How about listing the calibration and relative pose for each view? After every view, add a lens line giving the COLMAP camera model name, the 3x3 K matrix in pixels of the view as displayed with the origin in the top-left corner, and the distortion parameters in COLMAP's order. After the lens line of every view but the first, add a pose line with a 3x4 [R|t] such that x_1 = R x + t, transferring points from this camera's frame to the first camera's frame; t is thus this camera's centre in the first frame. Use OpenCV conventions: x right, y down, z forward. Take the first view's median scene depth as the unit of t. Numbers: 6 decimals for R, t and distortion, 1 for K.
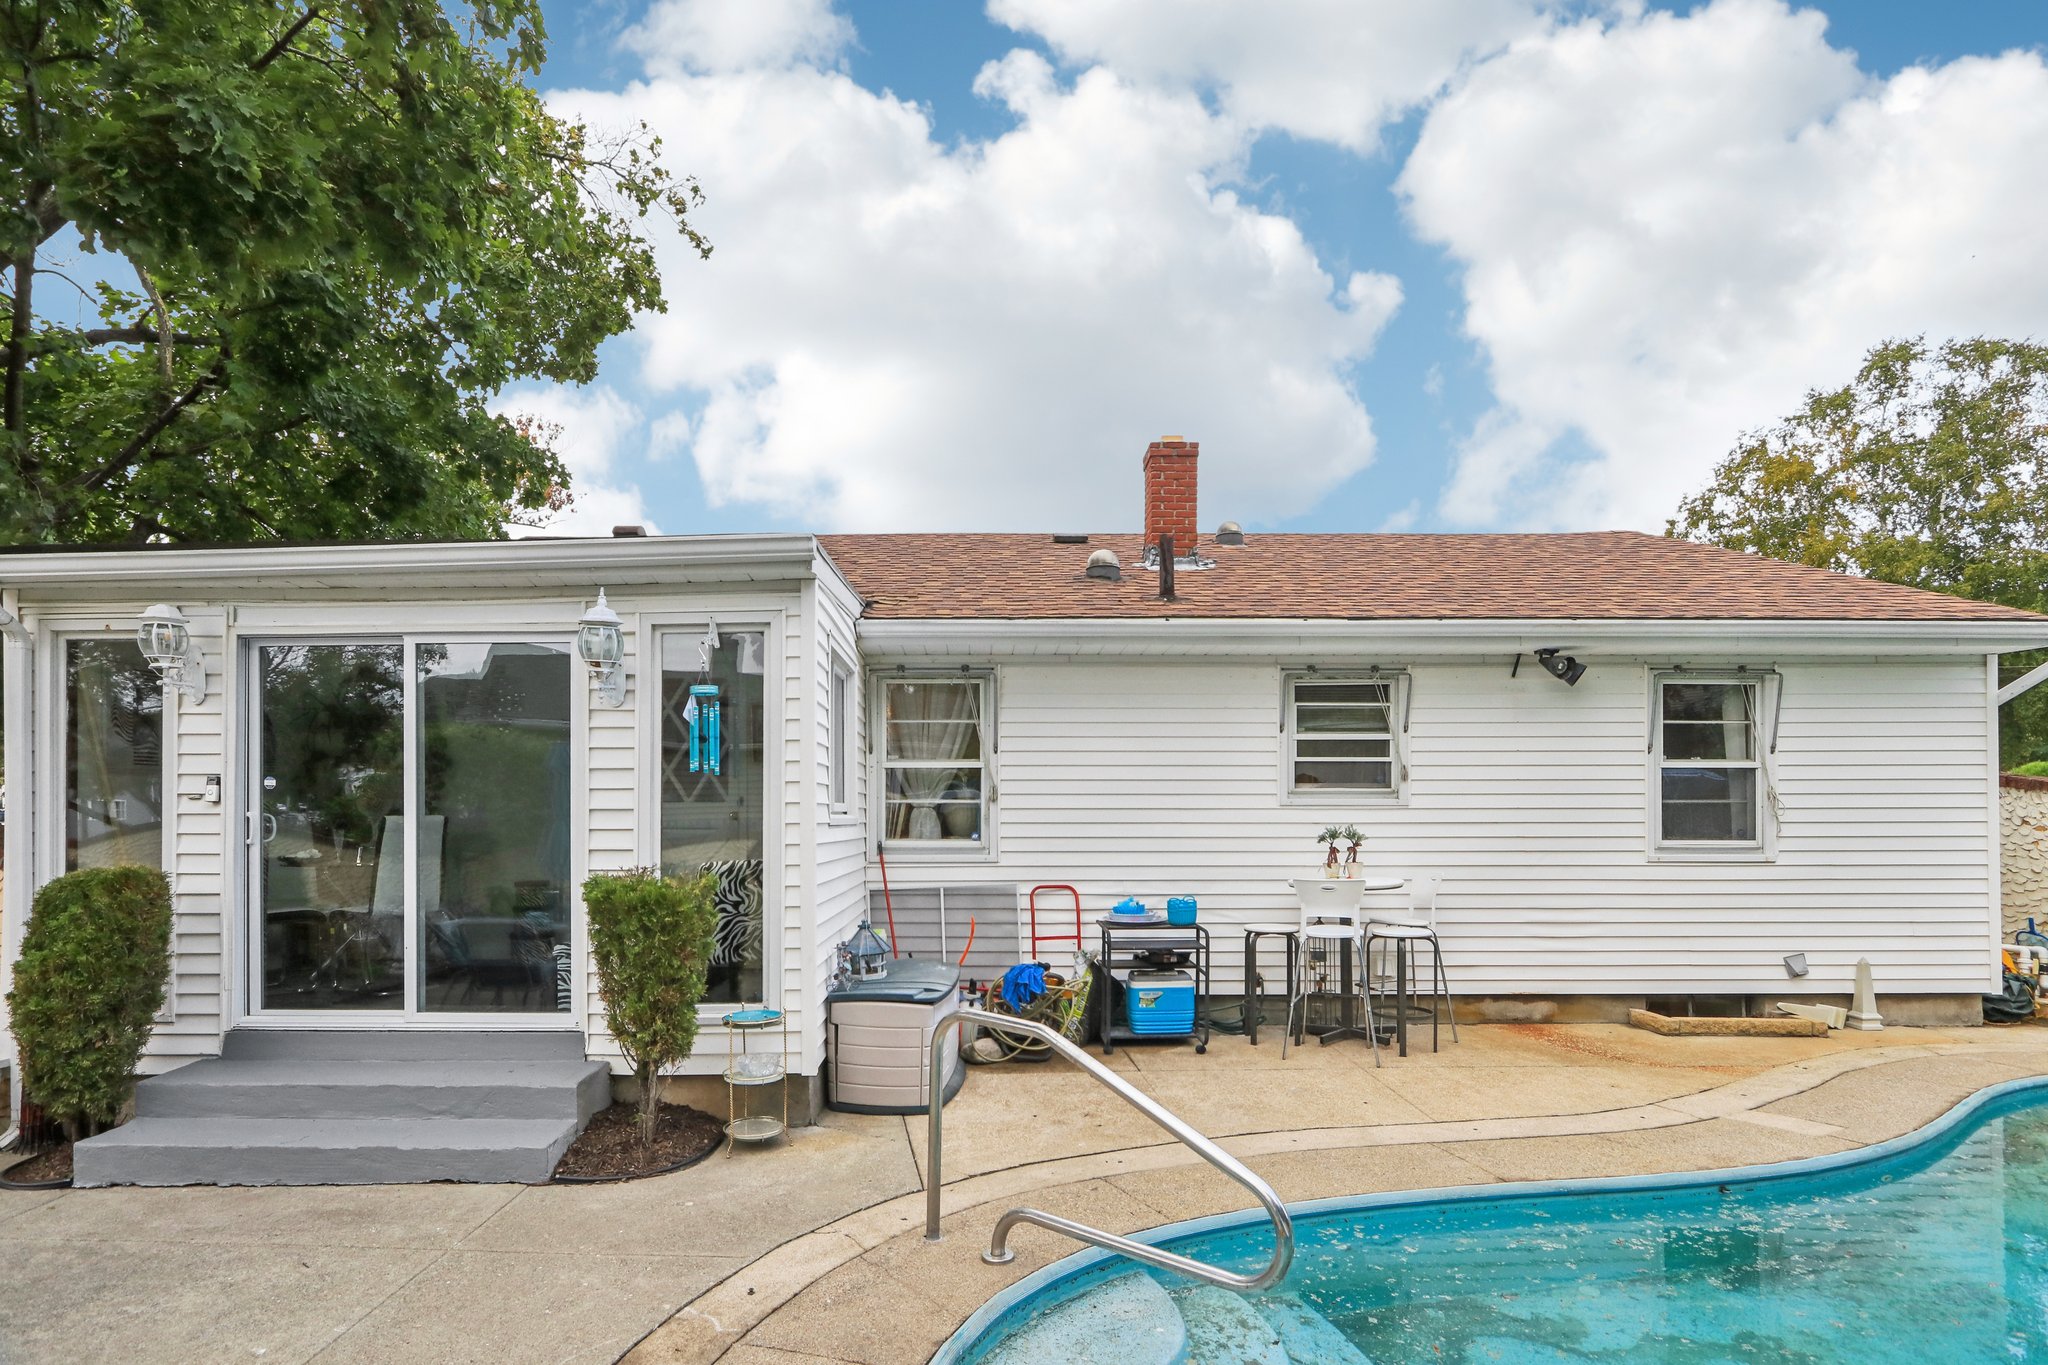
lens RADIAL K [[1008.0, 0, 982.8], [0, 1008.0, 814.8], [0, 0, 1]] dist [-0.005377, -0.000105]
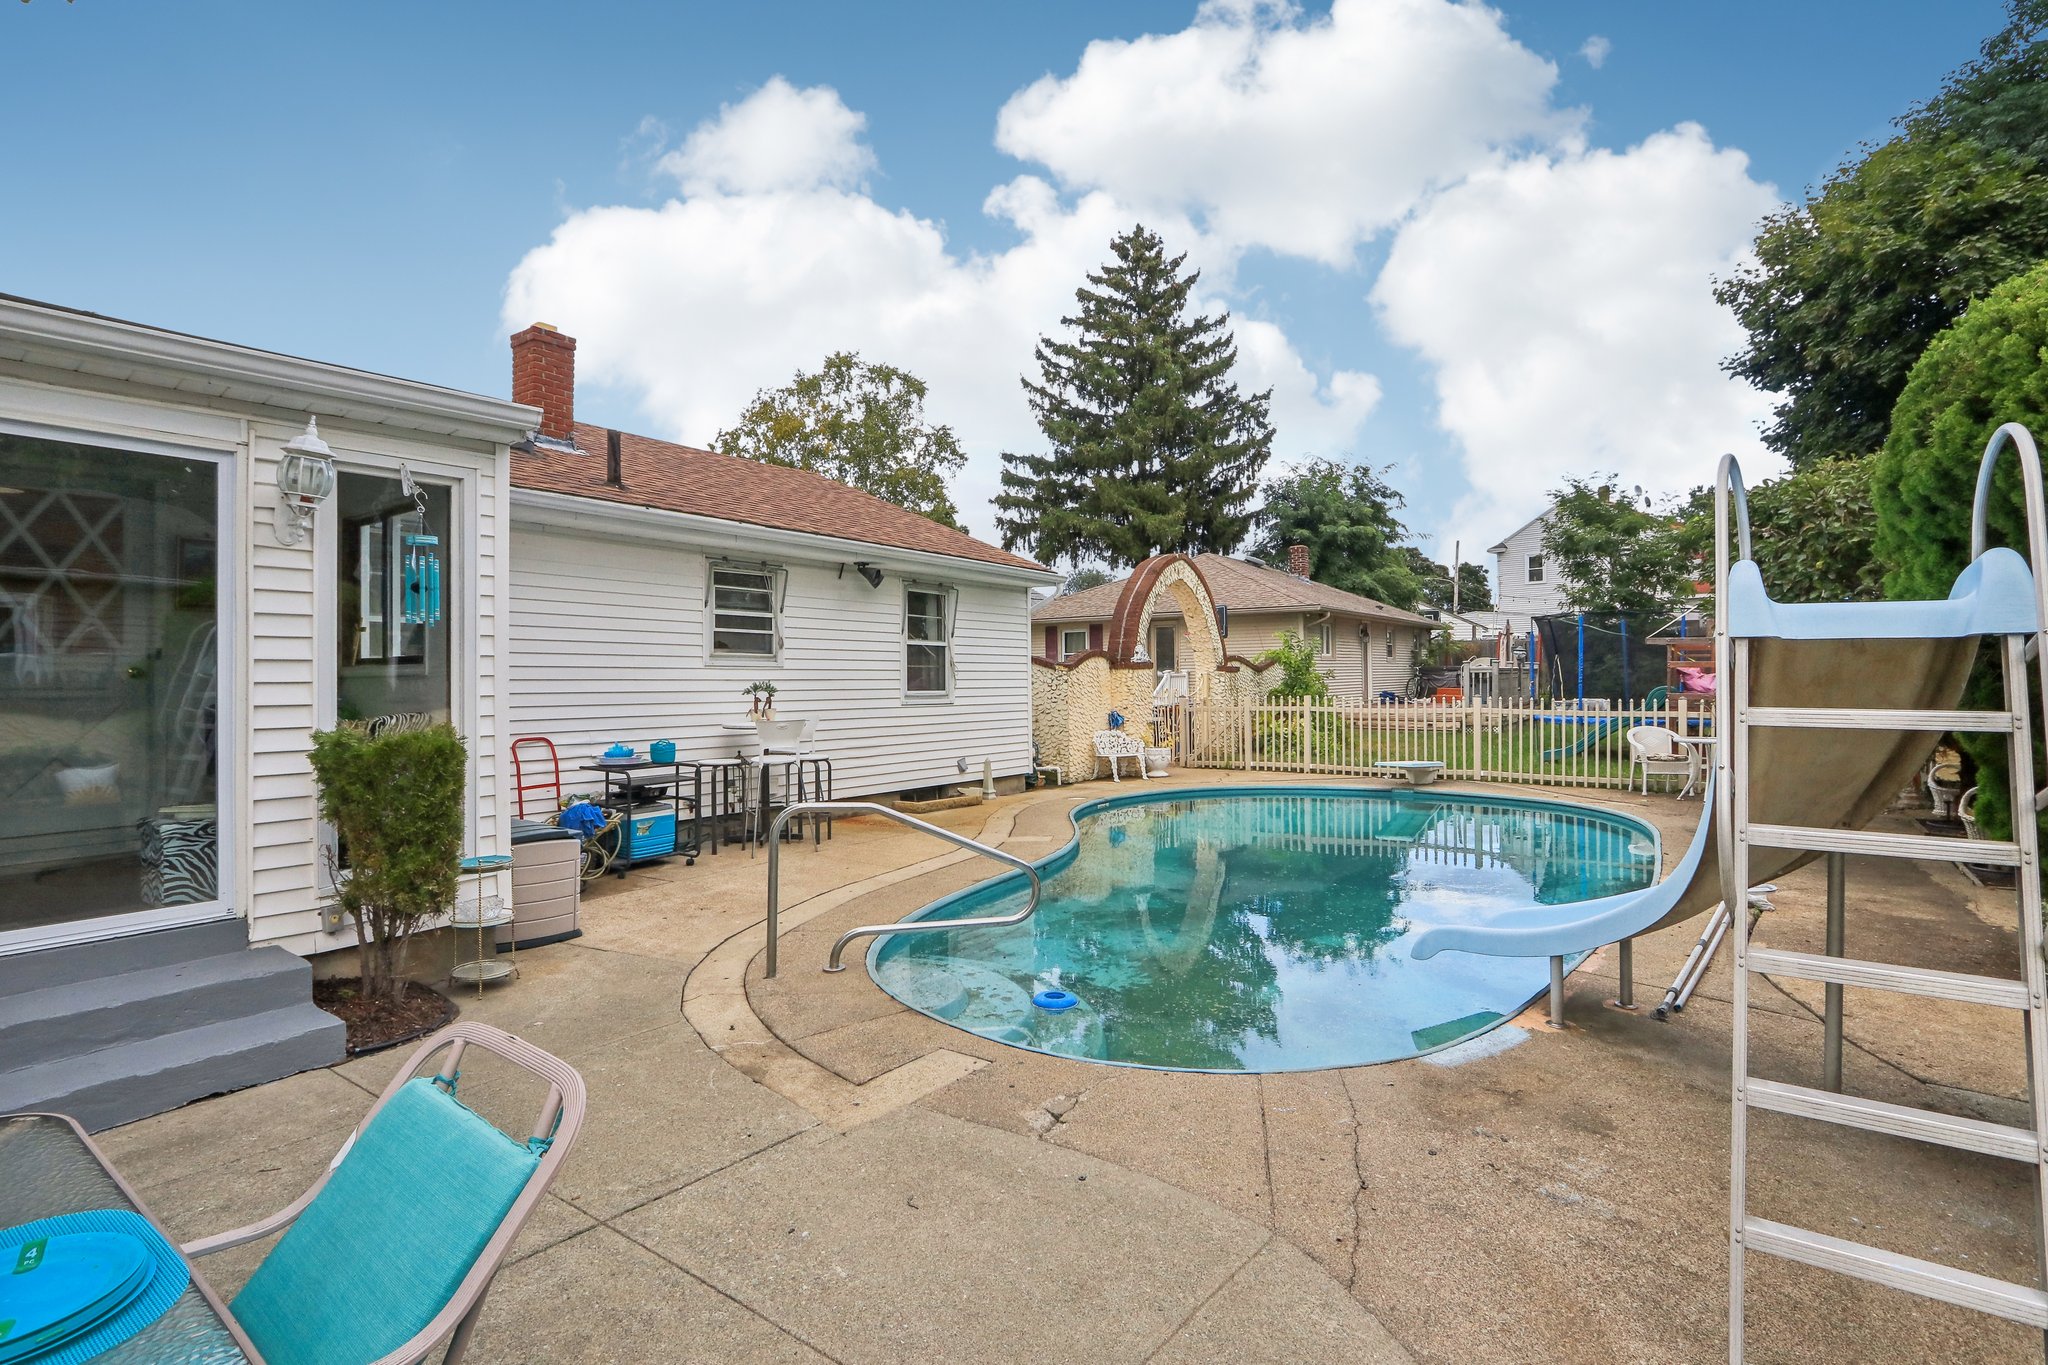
lens RADIAL K [[976.2, 0, 962.6], [0, 976.2, 672.1], [0, 0, 1]] dist [0.000153, -0.000158]
pose [[0.620176, 0.005510, 0.784443, -0.462125], [0.003315, 0.999948, -0.009644, 0.011240], [-0.784455, 0.008582, 0.620126, -0.004130]]
